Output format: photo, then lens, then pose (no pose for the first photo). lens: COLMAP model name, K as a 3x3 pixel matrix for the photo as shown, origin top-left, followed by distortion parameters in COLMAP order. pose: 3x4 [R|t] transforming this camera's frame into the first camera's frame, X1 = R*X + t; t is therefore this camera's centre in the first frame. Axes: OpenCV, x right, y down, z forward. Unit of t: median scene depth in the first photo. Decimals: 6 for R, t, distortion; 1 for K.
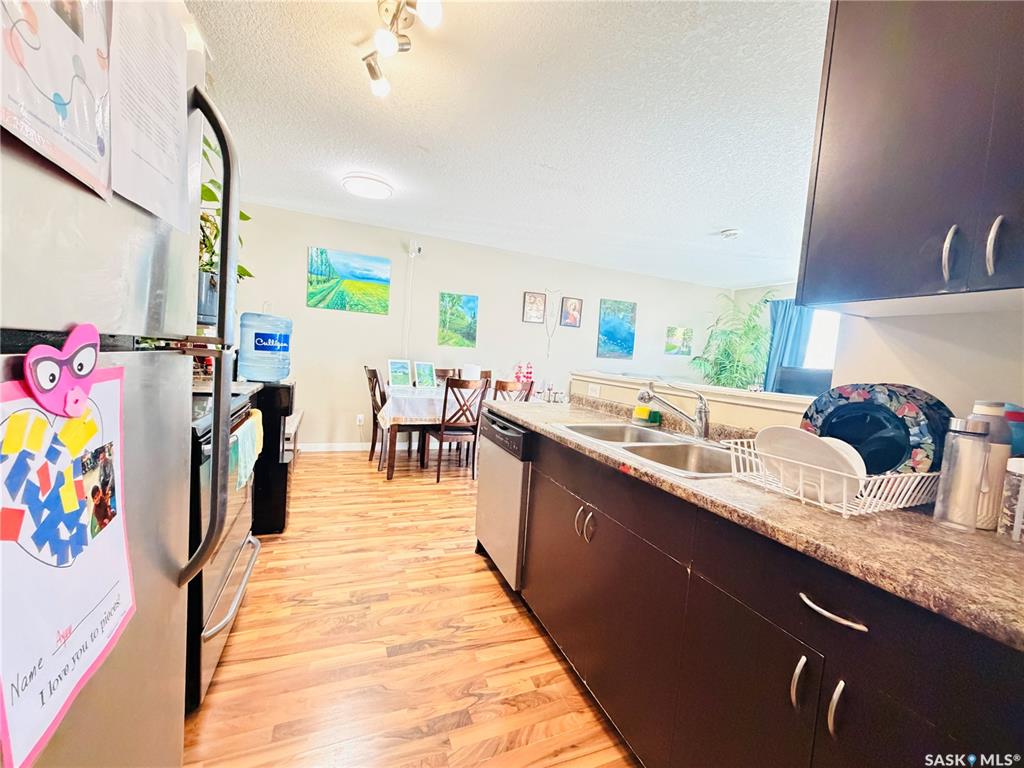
lens RADIAL K [[409.8, 0, 510.1], [0, 409.8, 382.8], [0, 0, 1]] dist [-0.000369, 0.000460]
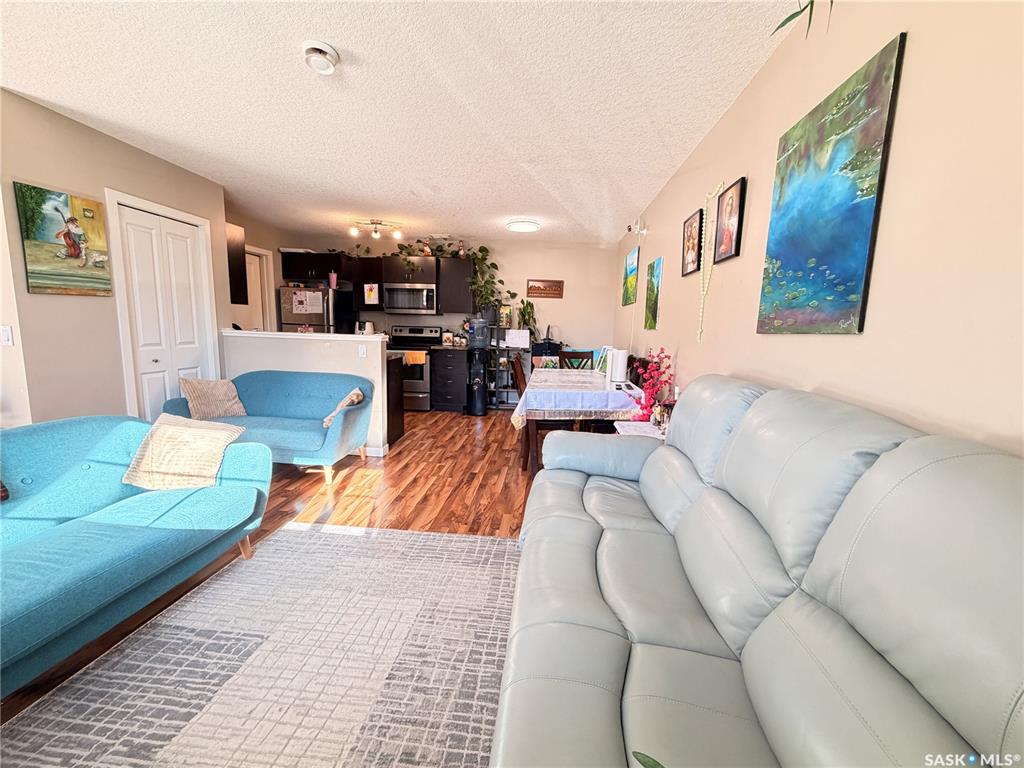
lens RADIAL K [[409.8, 0, 513.1], [0, 409.8, 384.6], [0, 0, 1]] dist [-0.000369, 0.000460]
pose [[-0.458121, 0.036051, -0.888159, 0.607858], [-0.134660, 0.984830, 0.109434, -0.033328], [0.878631, 0.169734, -0.446317, 1.022624]]
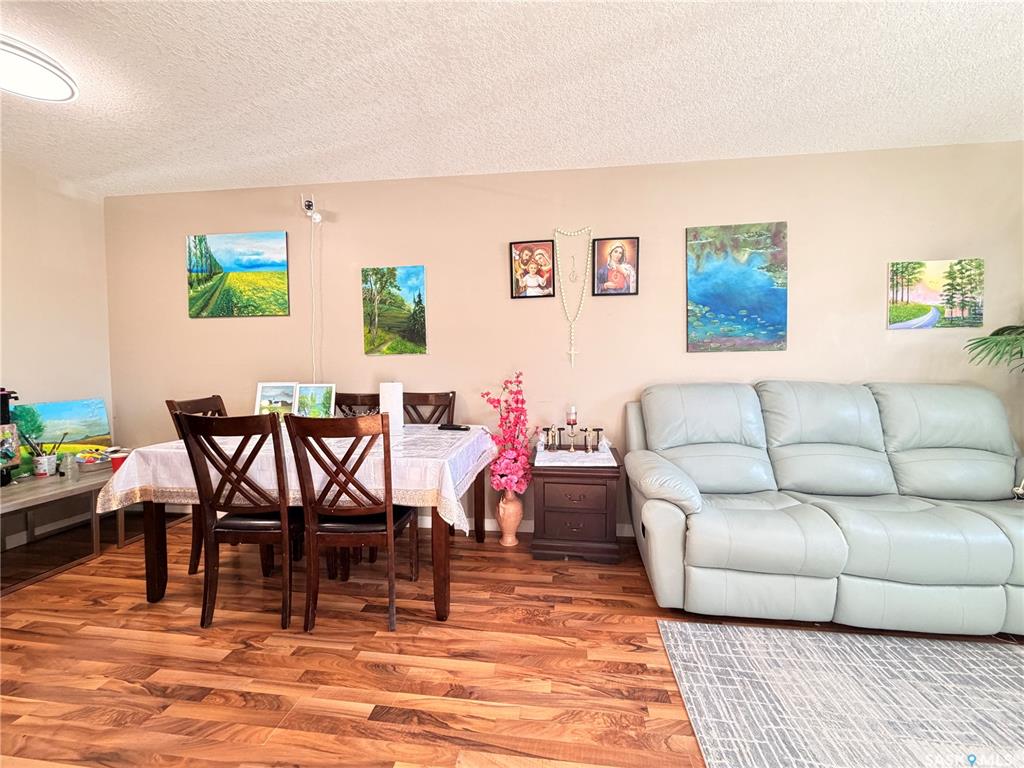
lens RADIAL K [[409.8, 0, 515.0], [0, 409.8, 384.5], [0, 0, 1]] dist [-0.000369, 0.000460]
pose [[0.871549, -0.064443, -0.486055, 0.276710], [0.032775, 0.996765, -0.073386, 0.003159], [0.489212, 0.048029, 0.870842, 0.514311]]
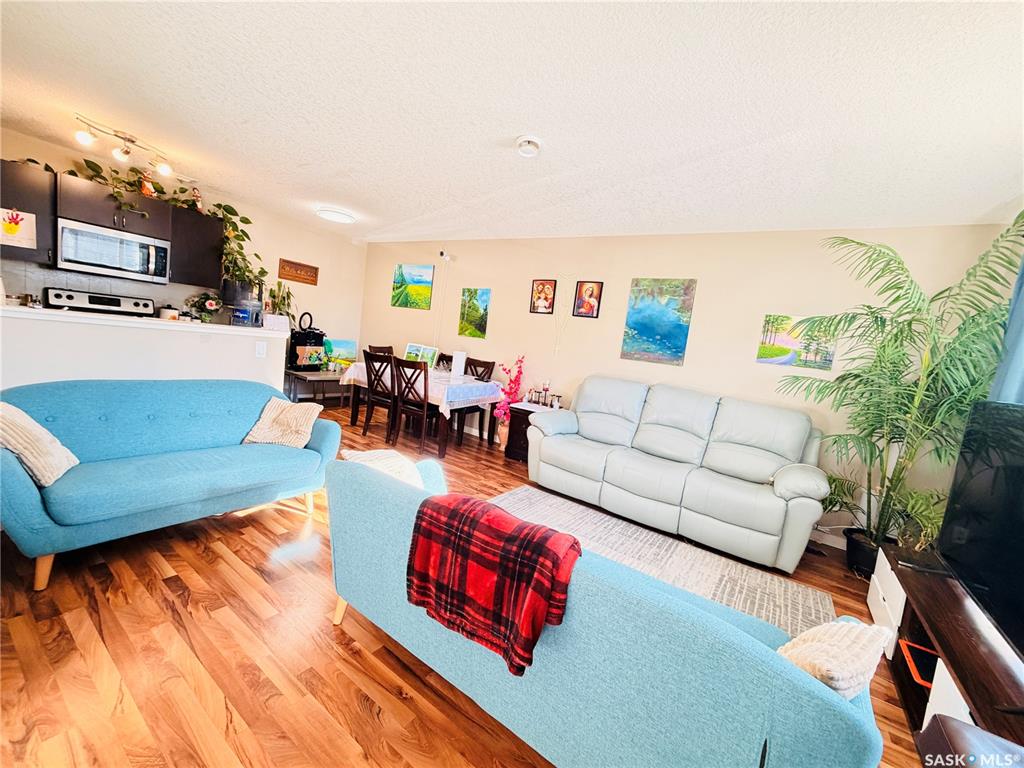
lens RADIAL K [[409.8, 0, 514.3], [0, 409.8, 384.9], [0, 0, 1]] dist [-0.000369, 0.000460]
pose [[0.556717, 0.088480, -0.825976, 0.747511], [-0.155659, 0.987810, 0.000900, 0.014549], [0.815988, 0.128069, 0.563704, 0.454172]]
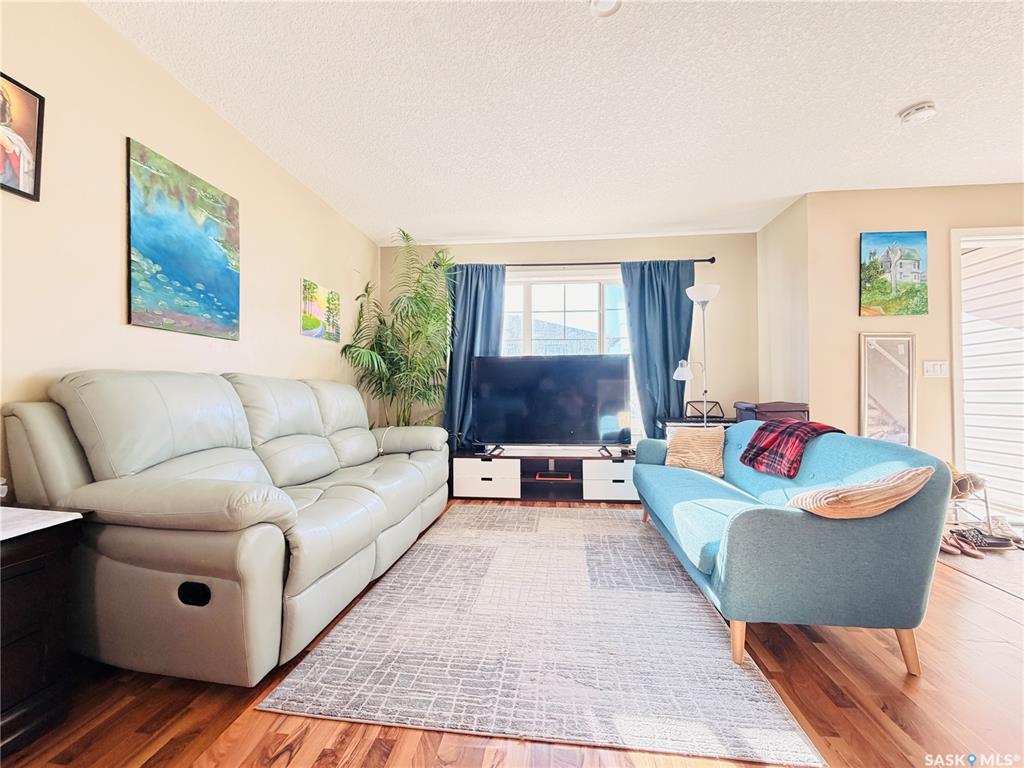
lens RADIAL K [[409.8, 0, 511.9], [0, 409.8, 385.2], [0, 0, 1]] dist [-0.000369, 0.000460]
pose [[0.474775, -0.057615, 0.878220, 0.078064], [0.107804, 0.994148, 0.006941, 0.012979], [-0.873480, 0.091380, 0.478207, 0.630102]]
